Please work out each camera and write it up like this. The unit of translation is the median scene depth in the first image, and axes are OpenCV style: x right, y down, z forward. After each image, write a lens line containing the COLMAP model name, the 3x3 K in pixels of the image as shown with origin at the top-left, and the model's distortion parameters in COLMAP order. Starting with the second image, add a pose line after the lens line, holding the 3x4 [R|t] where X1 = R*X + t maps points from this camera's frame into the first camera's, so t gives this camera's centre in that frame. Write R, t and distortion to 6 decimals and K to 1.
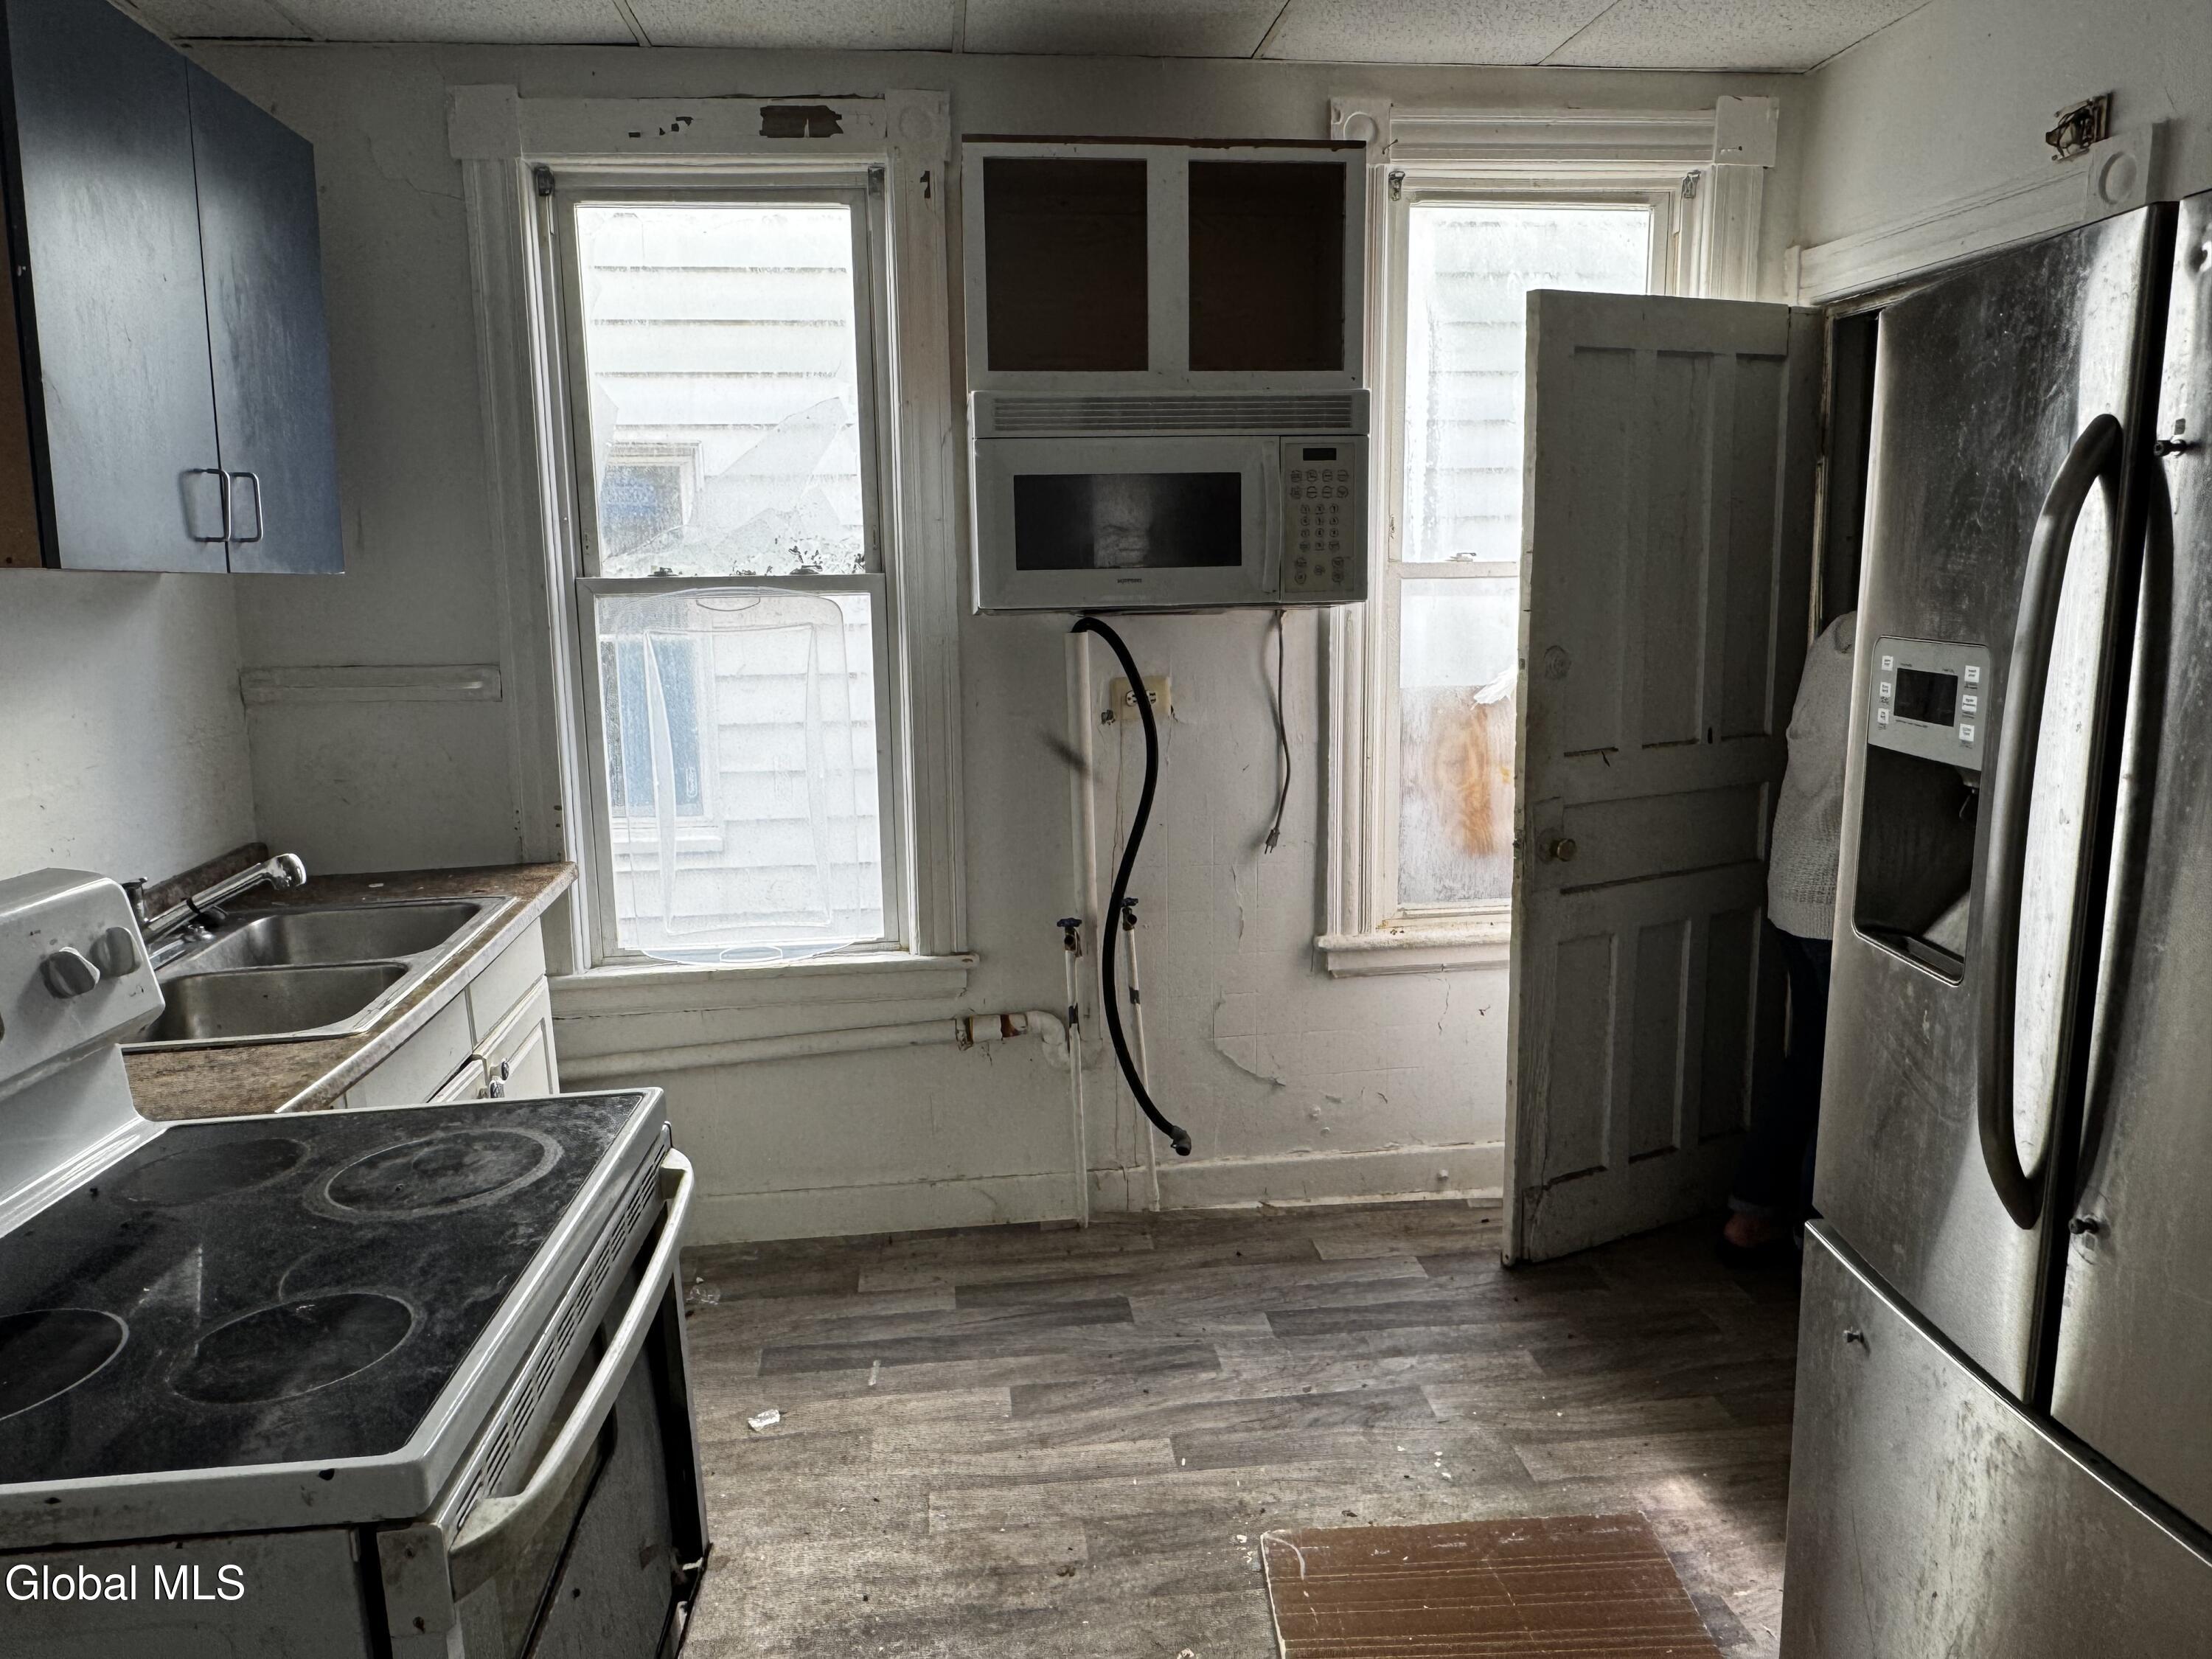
lens RADIAL K [[1446.8, 0, 1106.5], [0, 1446.8, 824.3], [0, 0, 1]] dist [-0.000382, 0.001184]
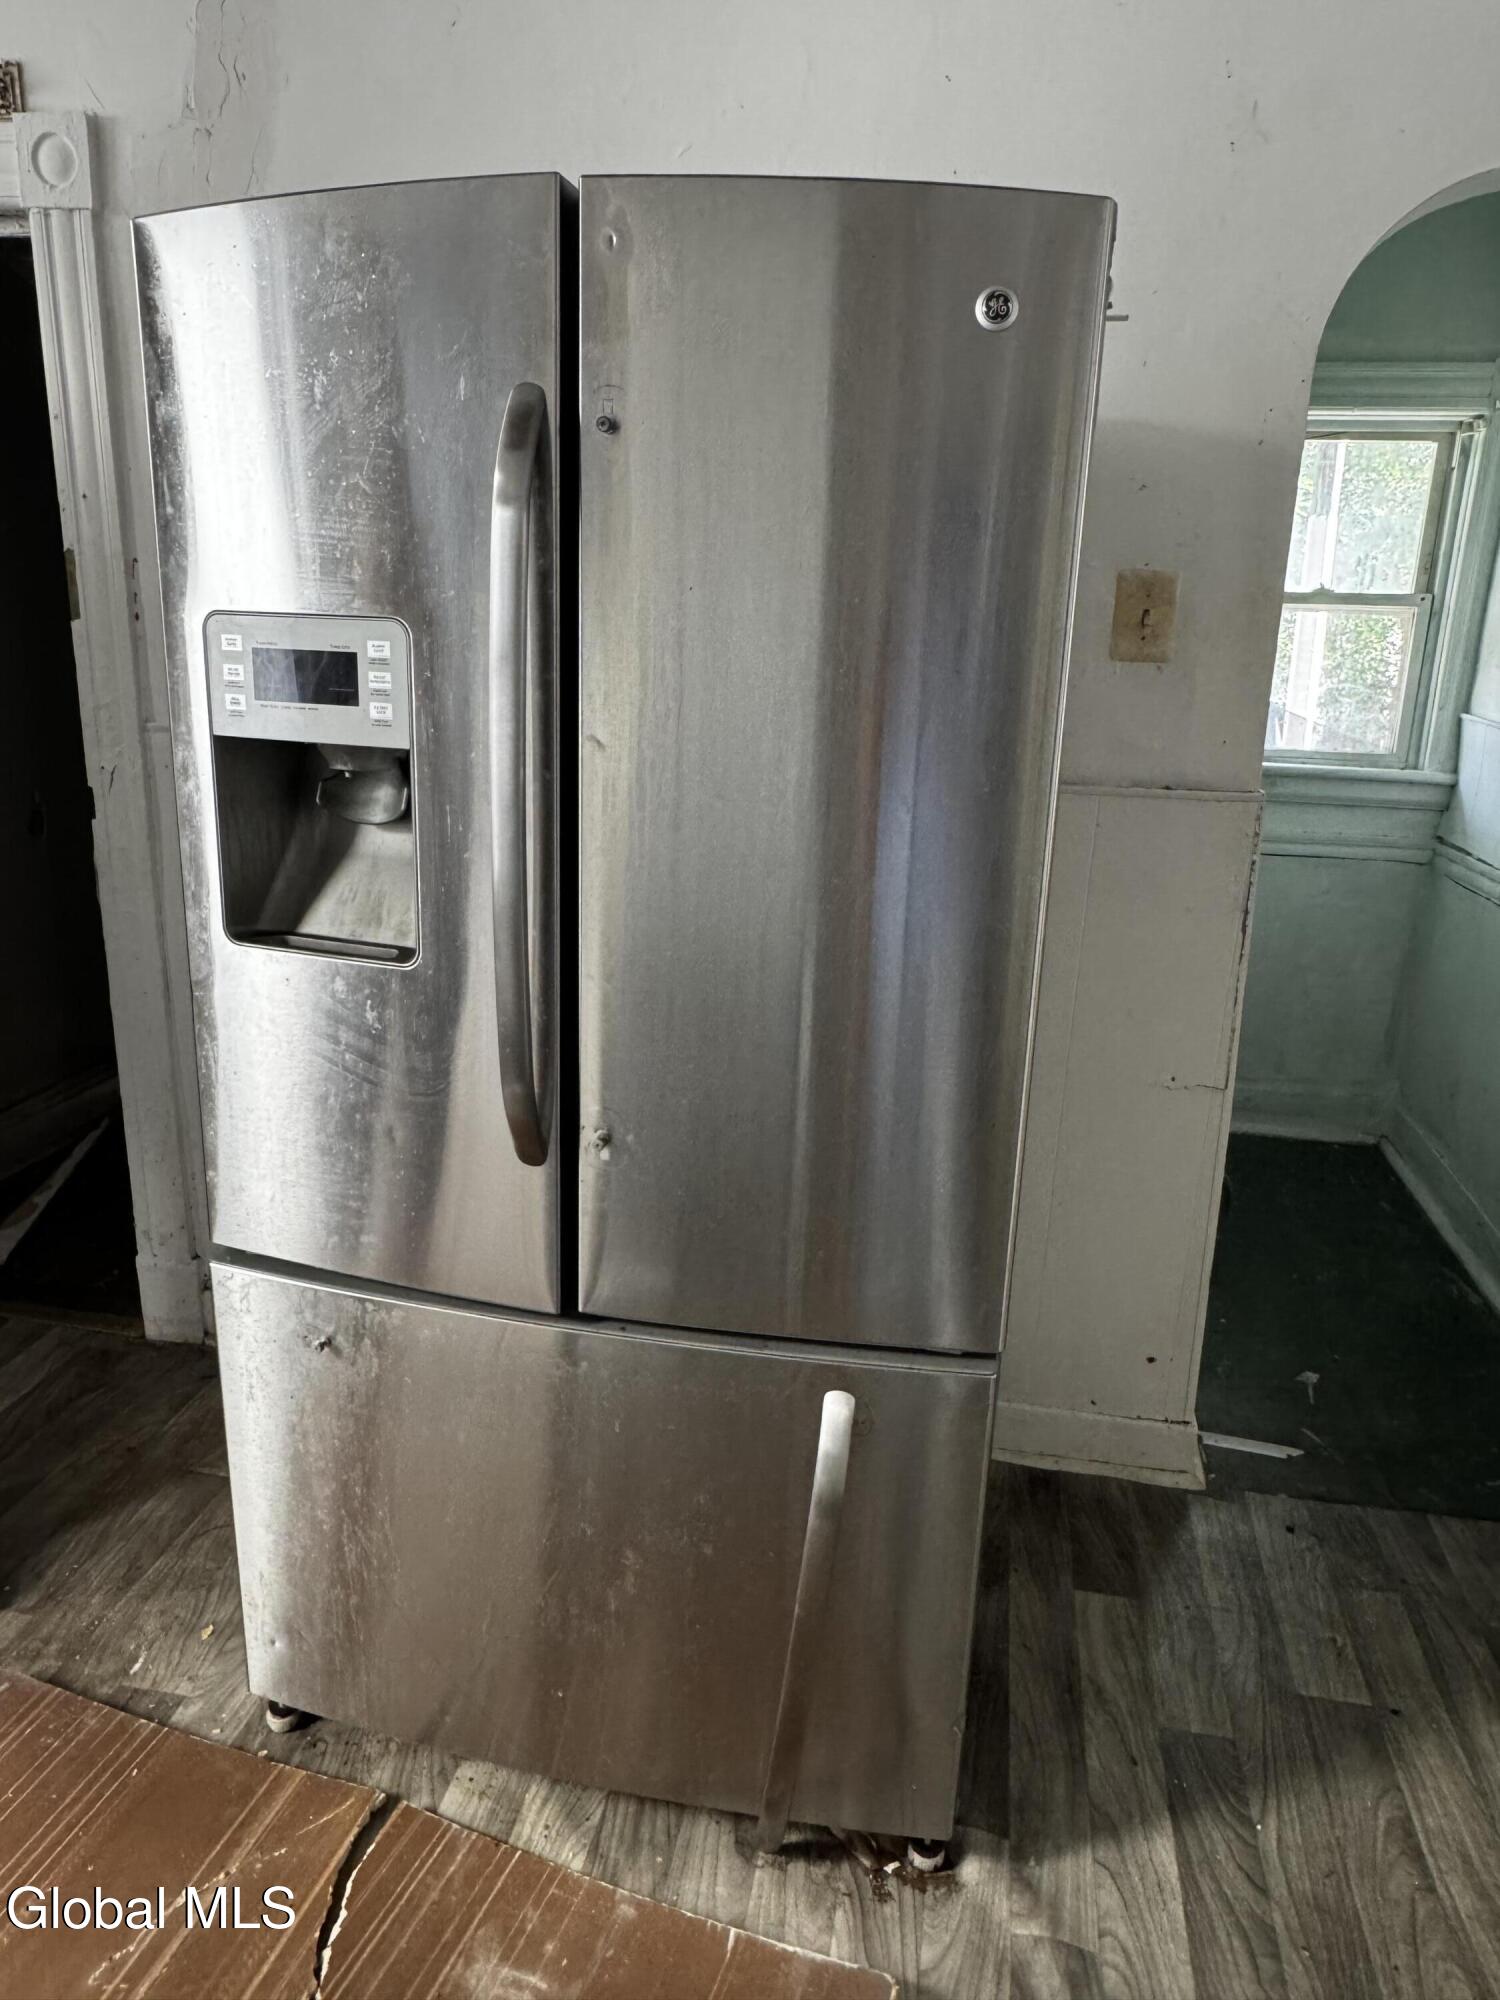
lens RADIAL K [[1308.1, 0, 751.2], [0, 1308.1, 989.6], [0, 0, 1]] dist [-0.000382, 0.001184]
pose [[0.306110, -0.228597, 0.924143, -0.168495], [0.123188, 0.972092, 0.199654, -0.023275], [-0.943992, 0.052727, 0.325727, 0.435584]]
